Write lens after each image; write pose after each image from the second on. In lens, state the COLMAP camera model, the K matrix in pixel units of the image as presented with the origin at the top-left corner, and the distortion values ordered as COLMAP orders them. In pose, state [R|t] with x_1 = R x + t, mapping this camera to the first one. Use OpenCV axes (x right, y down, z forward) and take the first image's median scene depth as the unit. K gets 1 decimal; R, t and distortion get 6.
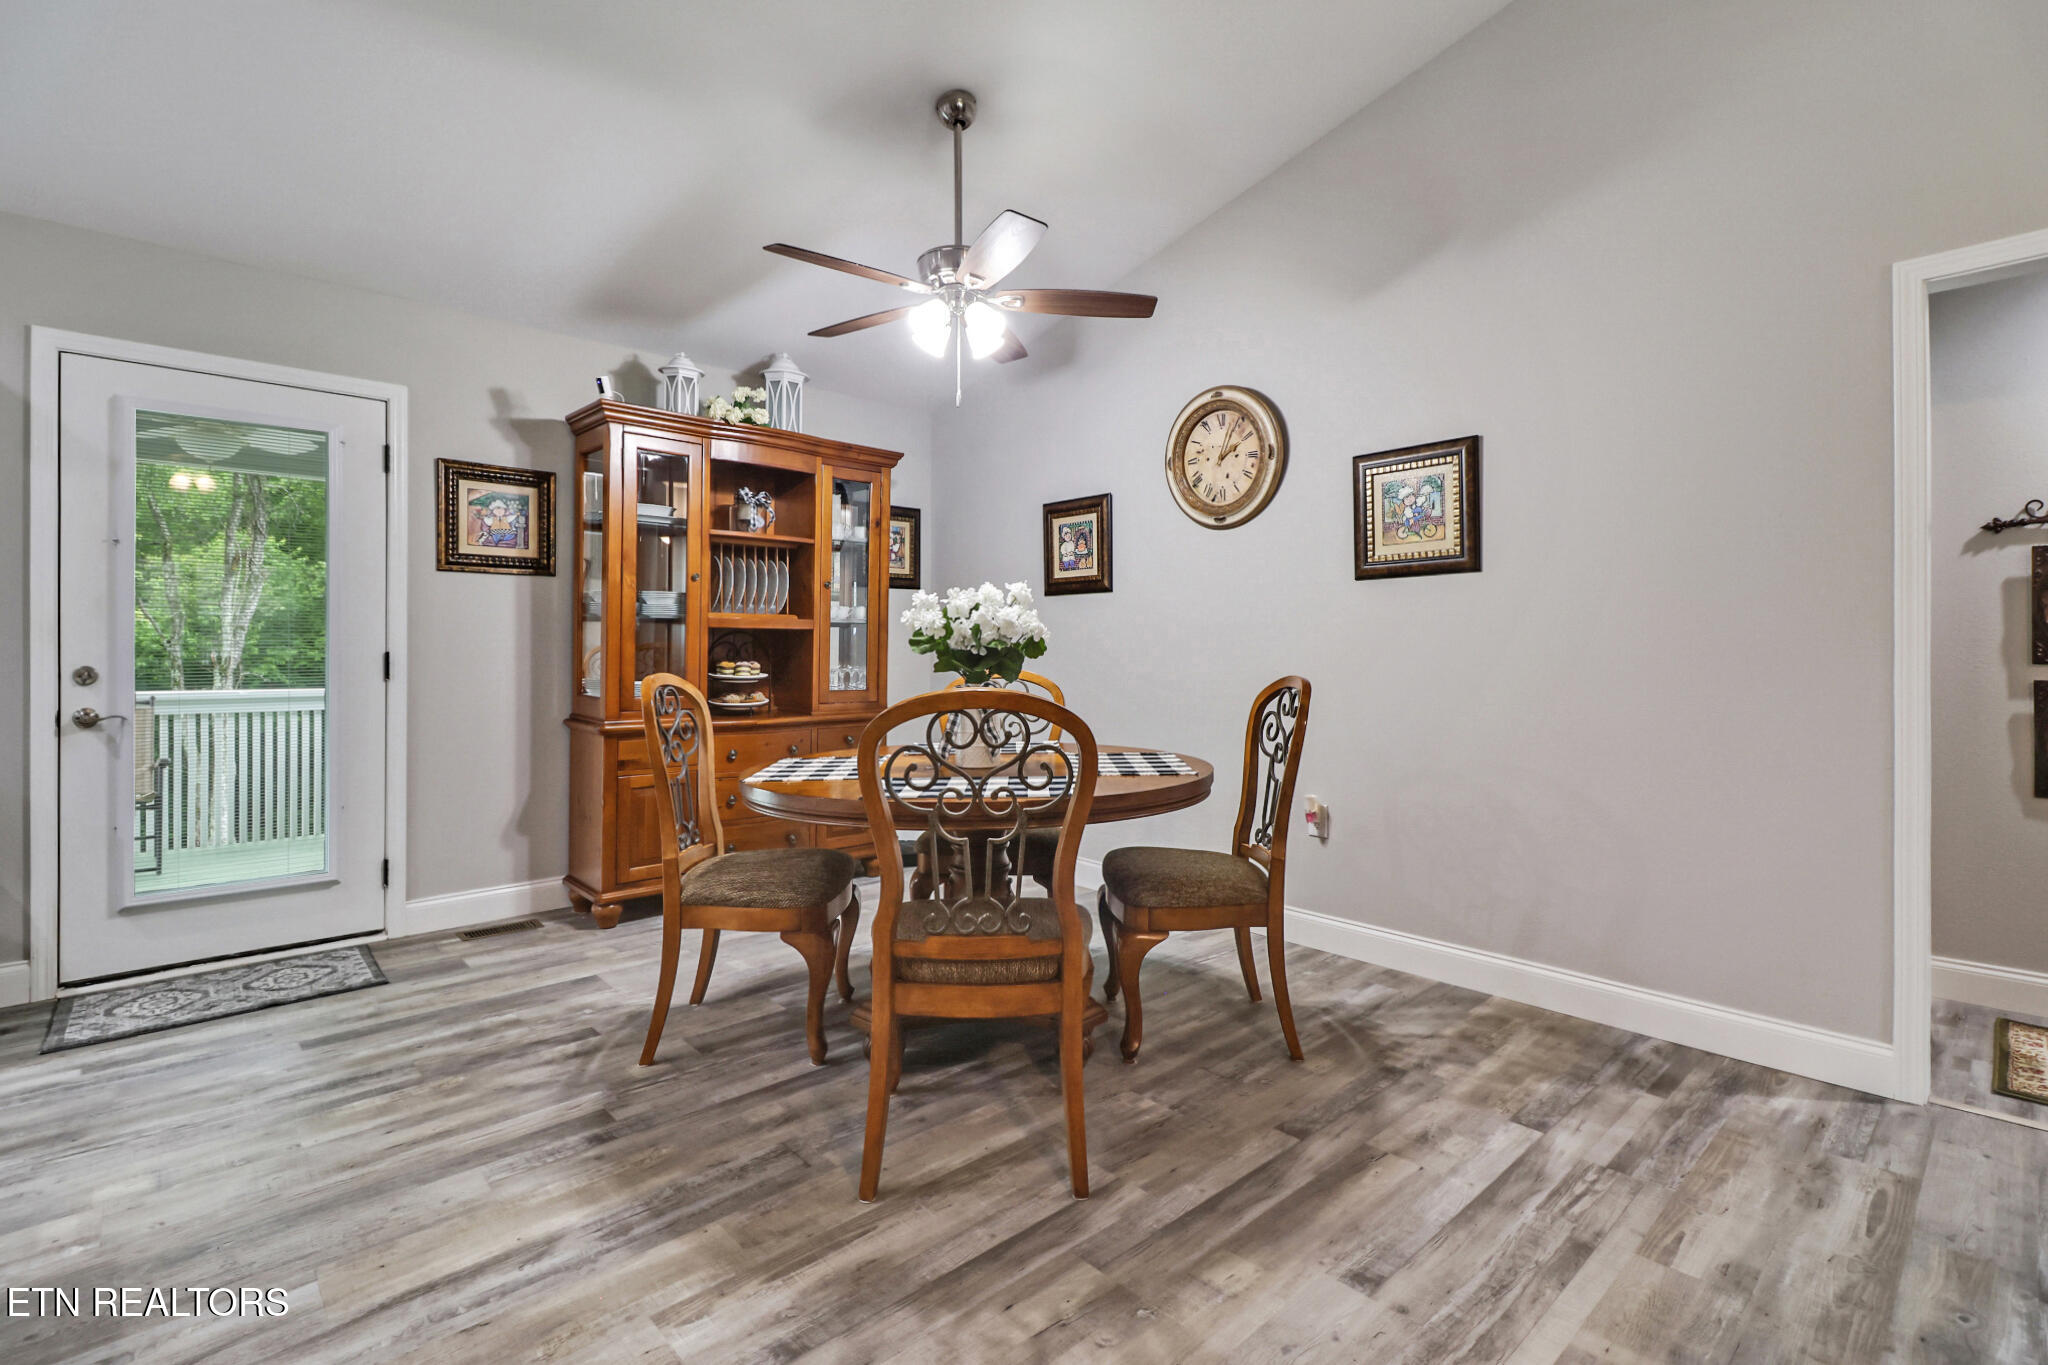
lens RADIAL K [[947.2, 0, 1032.4], [0, 947.2, 654.1], [0, 0, 1]] dist [0.004669, -0.015580]
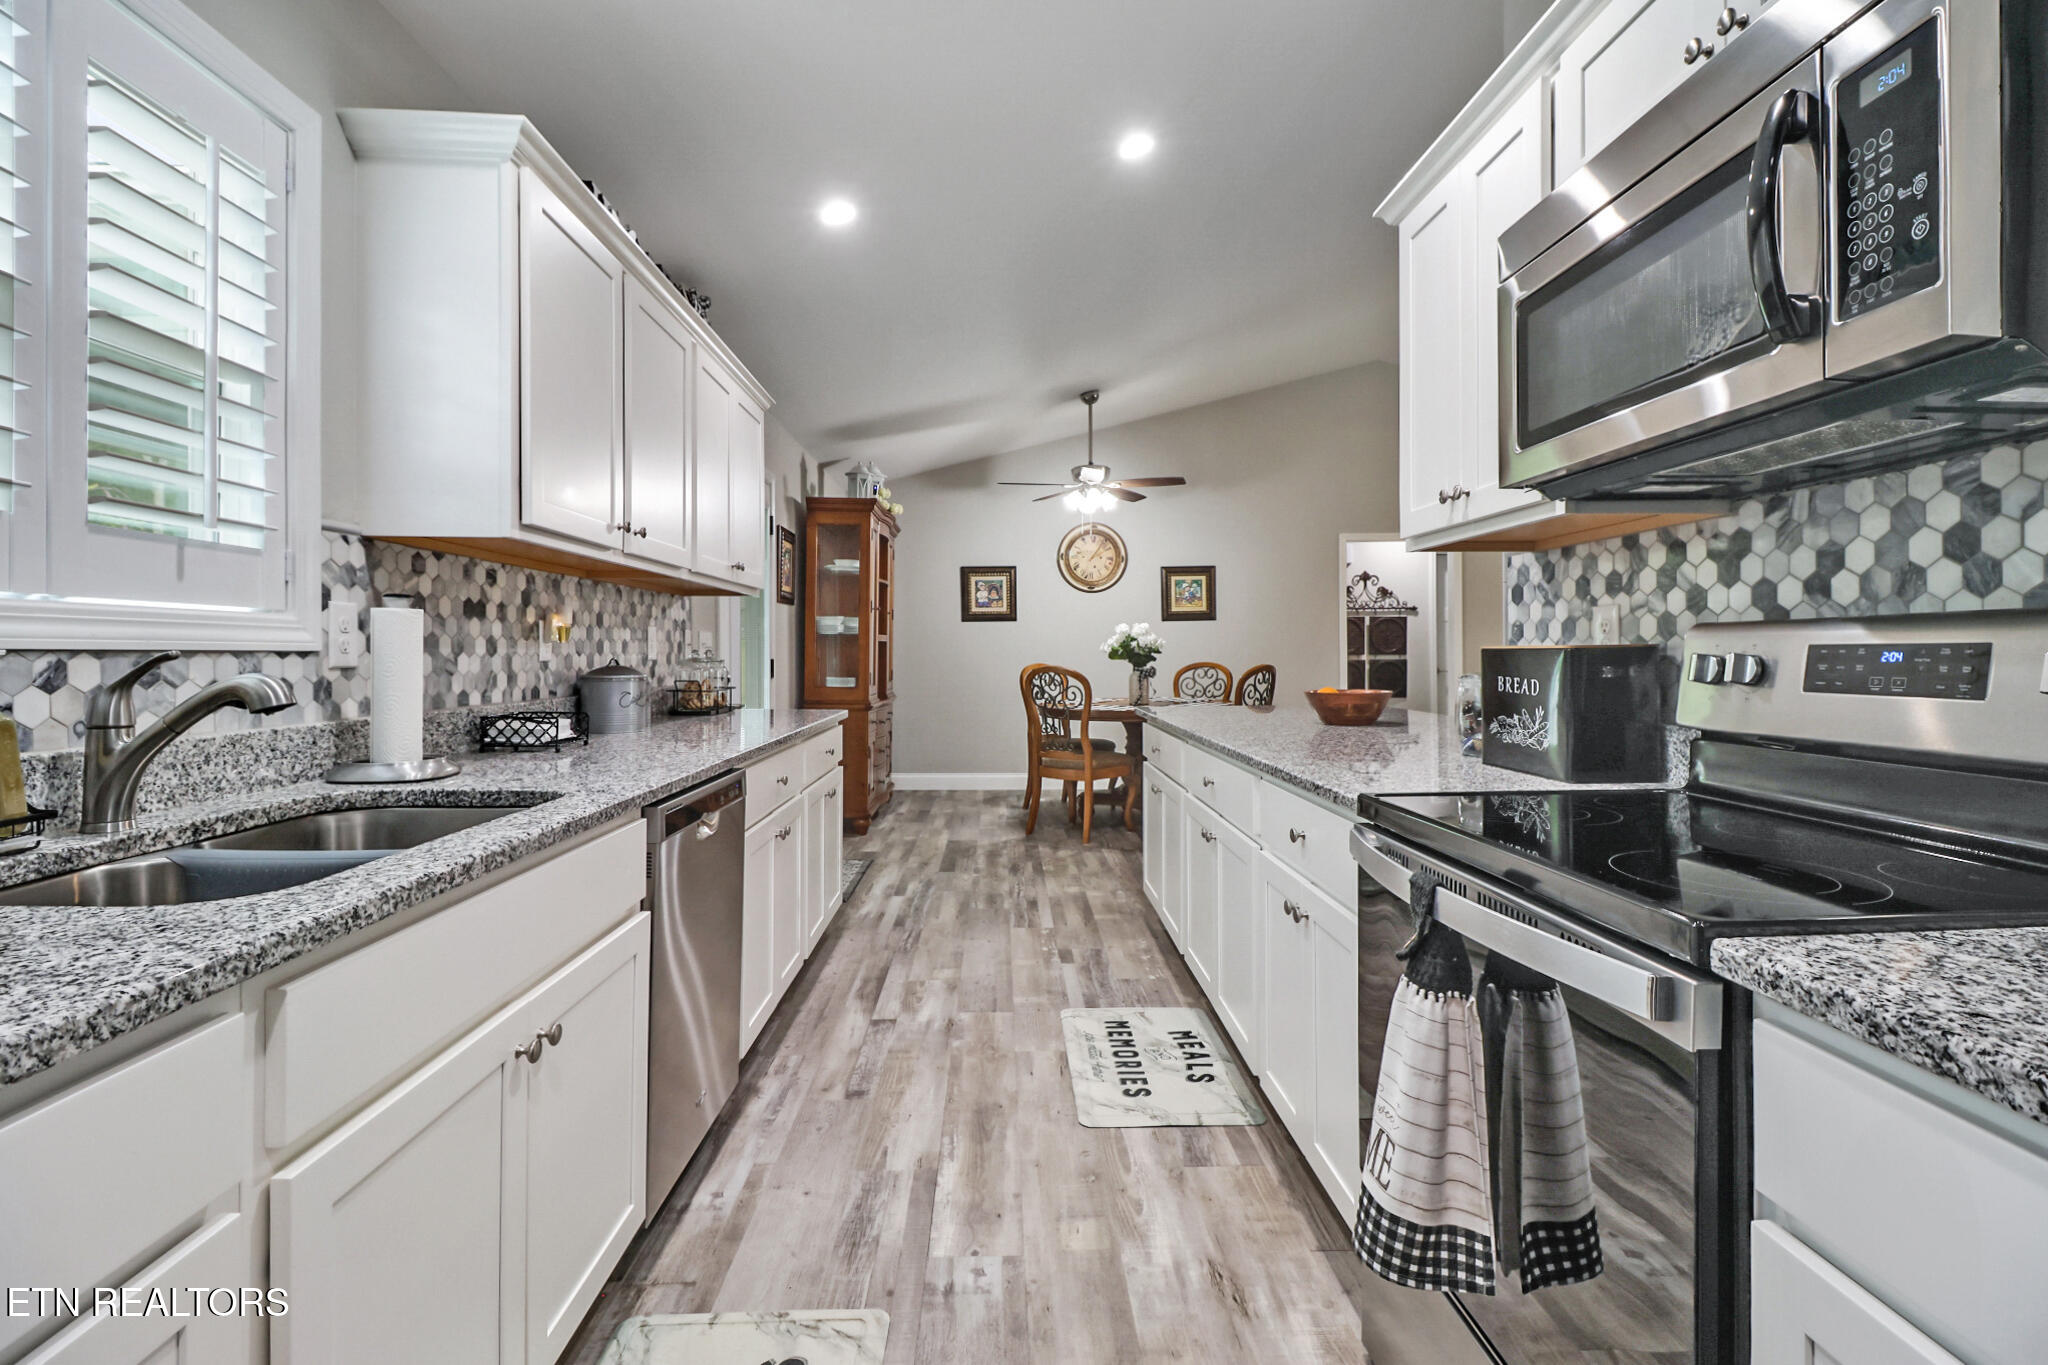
lens RADIAL K [[947.2, 0, 1032.4], [0, 947.2, 654.1], [0, 0, 1]] dist [0.004669, -0.015580]
pose [[0.660316, -0.011361, 0.750902, -1.376391], [0.013949, 0.999899, 0.002862, -0.008990], [-0.750858, 0.008584, 0.660408, -0.226859]]
